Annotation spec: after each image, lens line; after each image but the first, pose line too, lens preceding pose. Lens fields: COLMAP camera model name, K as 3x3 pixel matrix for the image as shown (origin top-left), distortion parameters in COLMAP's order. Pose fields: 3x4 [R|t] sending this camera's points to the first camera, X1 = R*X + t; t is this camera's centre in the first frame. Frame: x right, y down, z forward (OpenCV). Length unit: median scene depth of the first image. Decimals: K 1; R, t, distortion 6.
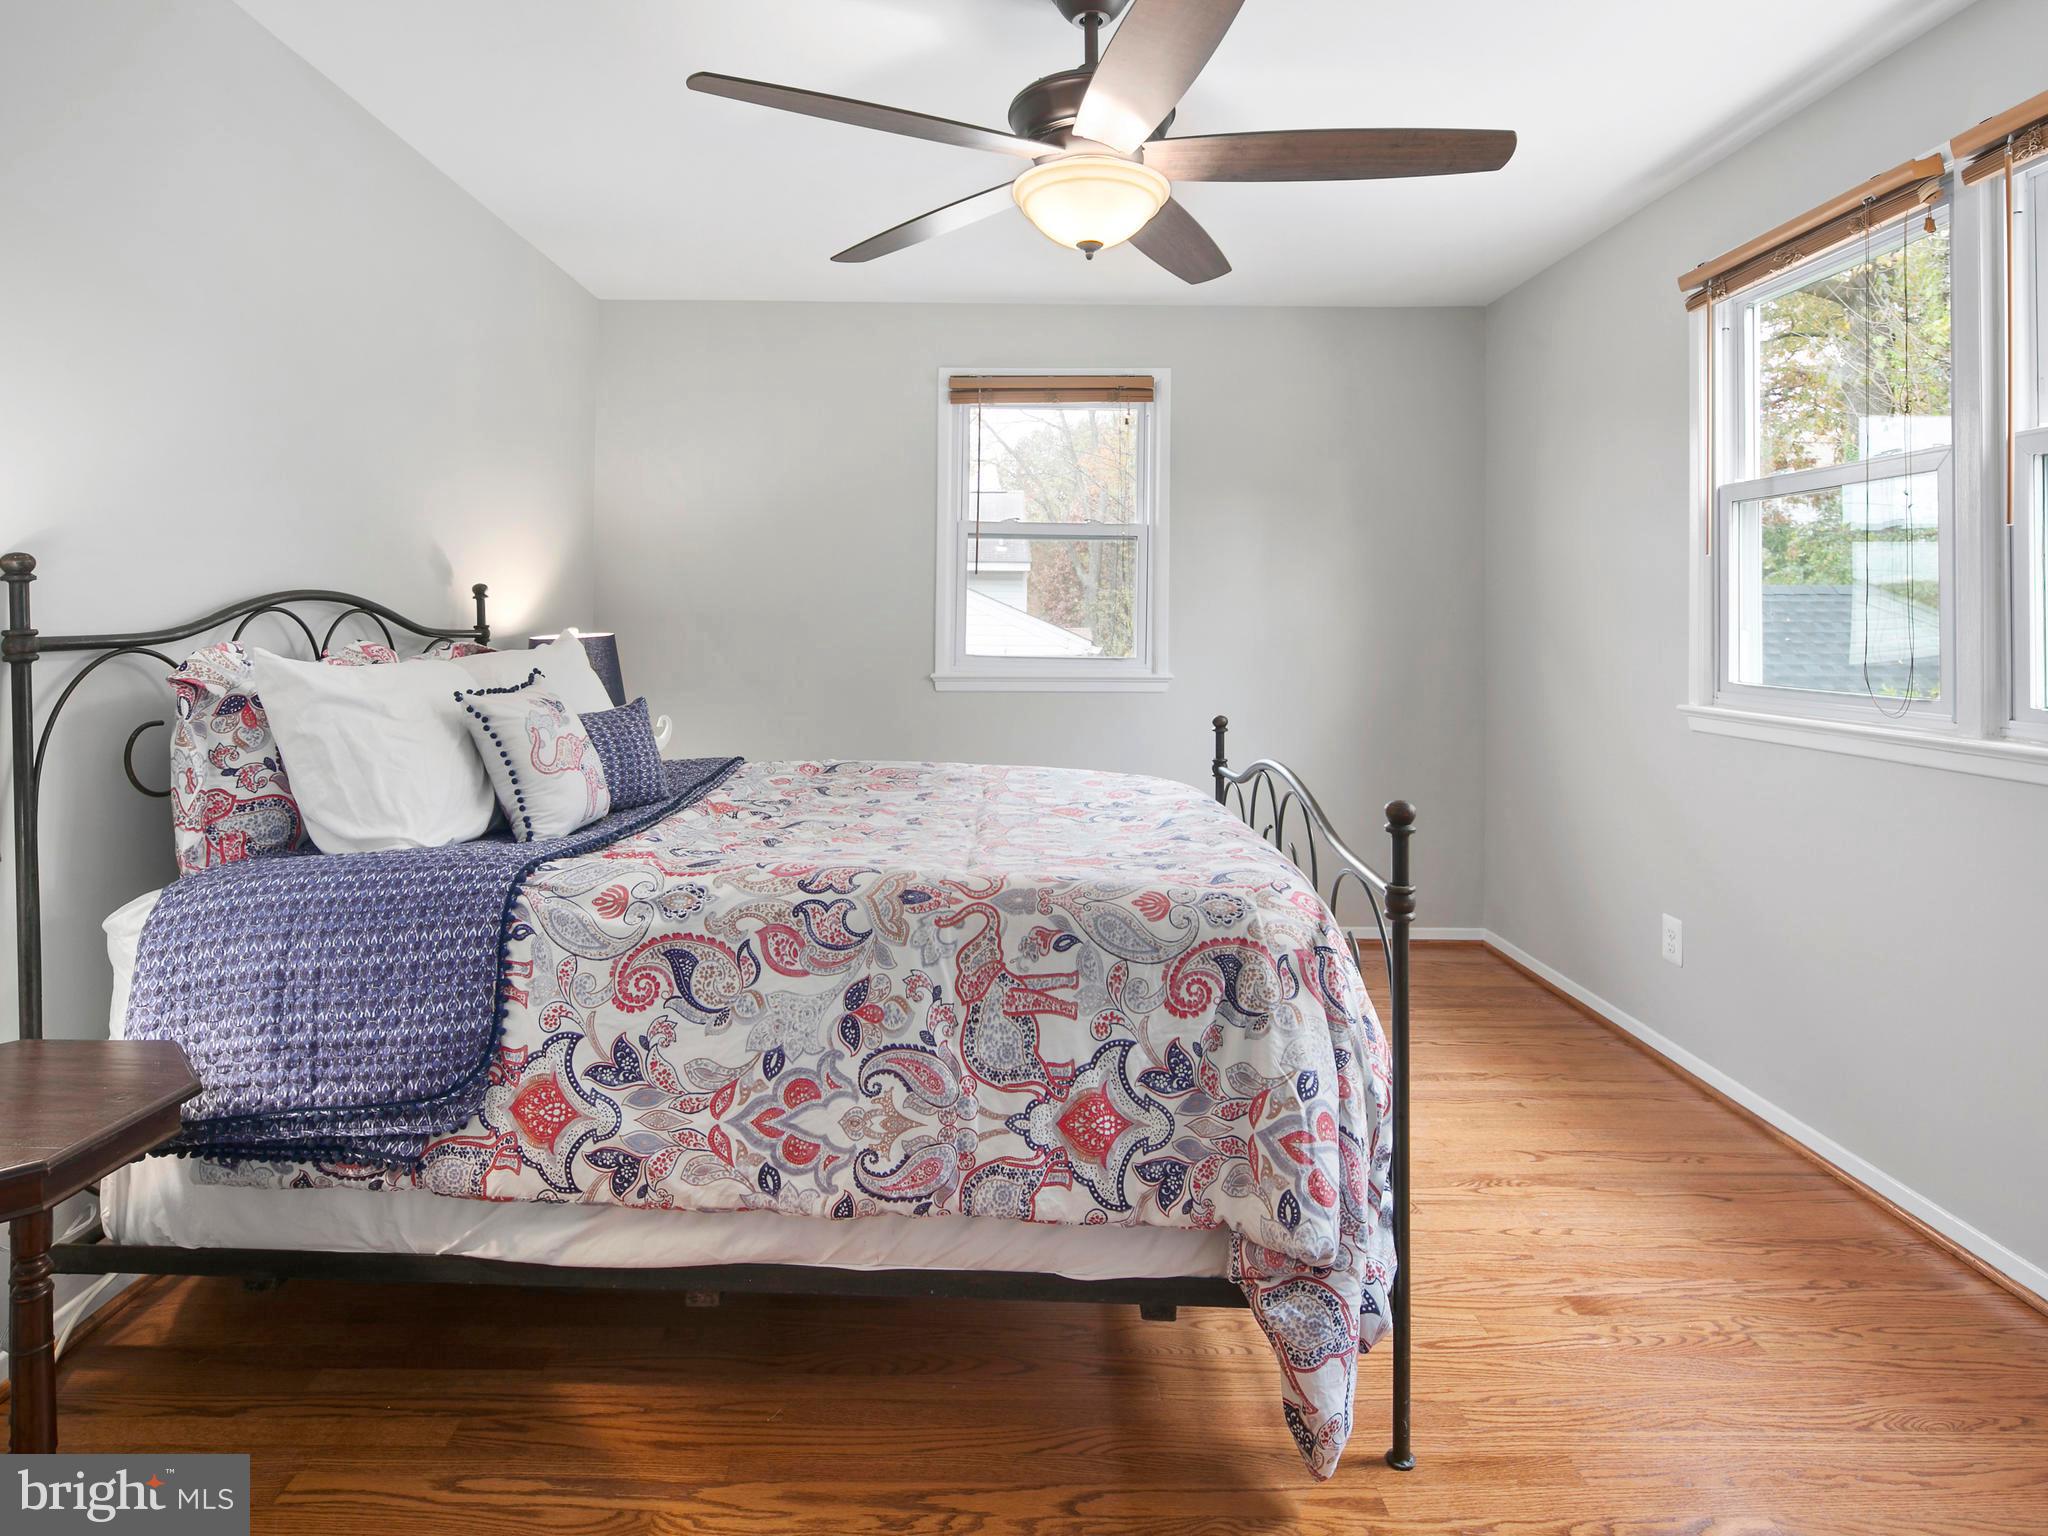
lens RADIAL K [[1135.0, 0, 1016.4], [0, 1135.0, 591.1], [0, 0, 1]] dist [0.002072, -0.002394]
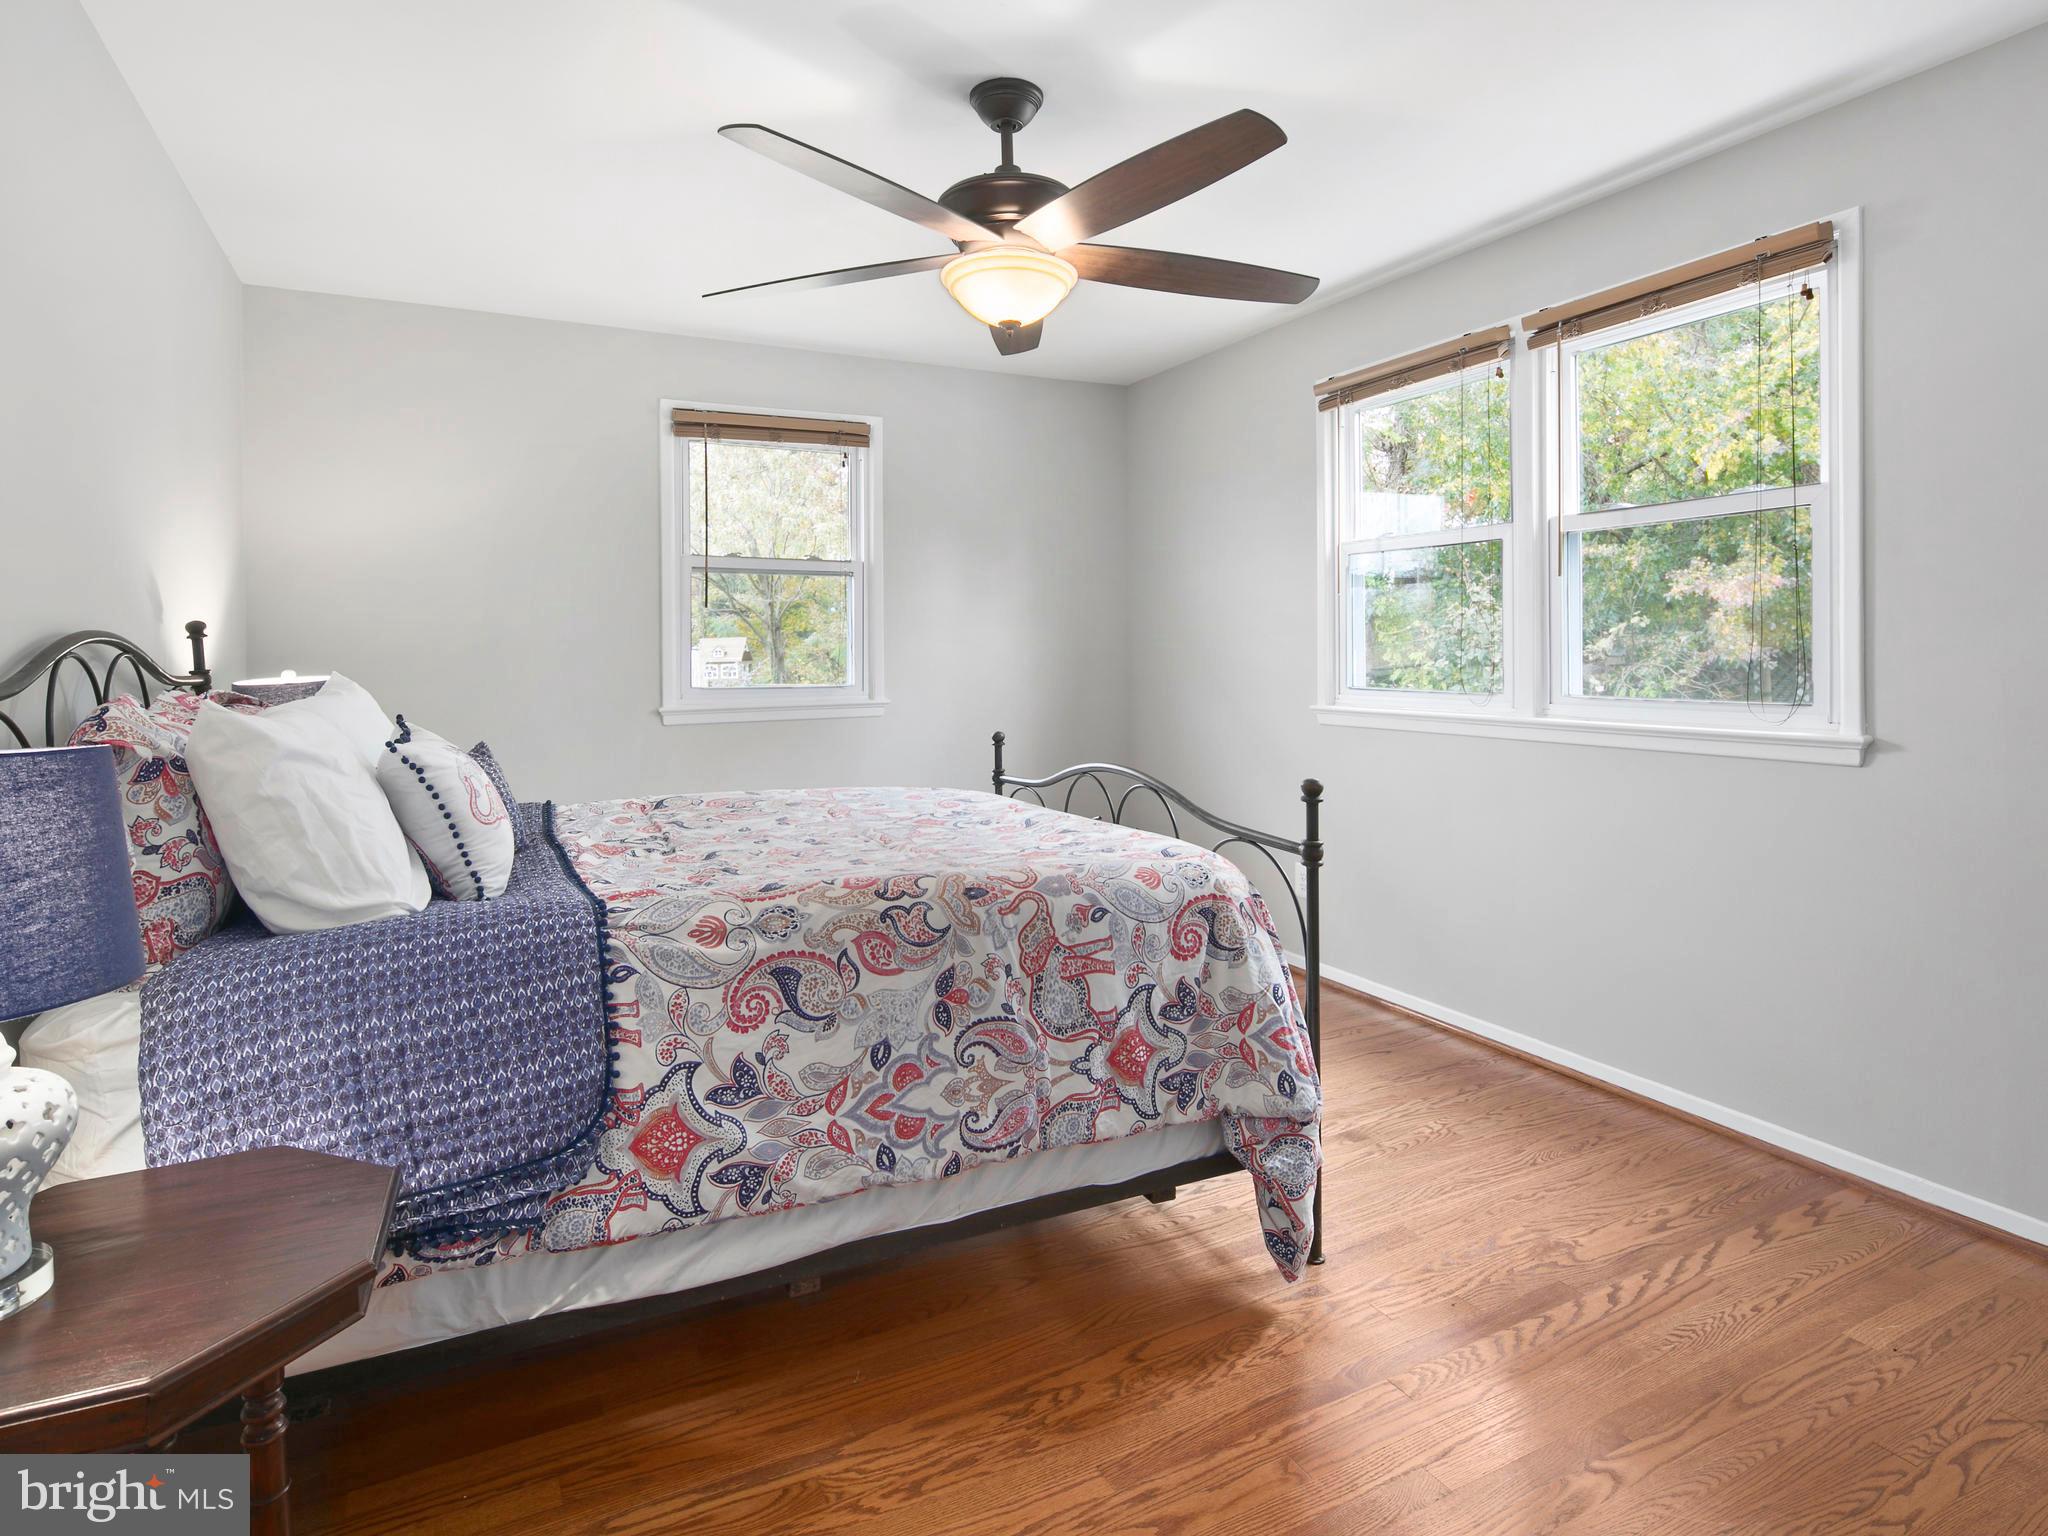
lens RADIAL K [[1105.9, 0, 1025.2], [0, 1105.9, 647.8], [0, 0, 1]] dist [-0.000448, -0.001355]
pose [[0.891728, -0.017562, 0.452231, -0.563256], [0.006629, 0.999646, 0.025751, -0.006993], [-0.452524, -0.019965, 0.891529, -0.015324]]
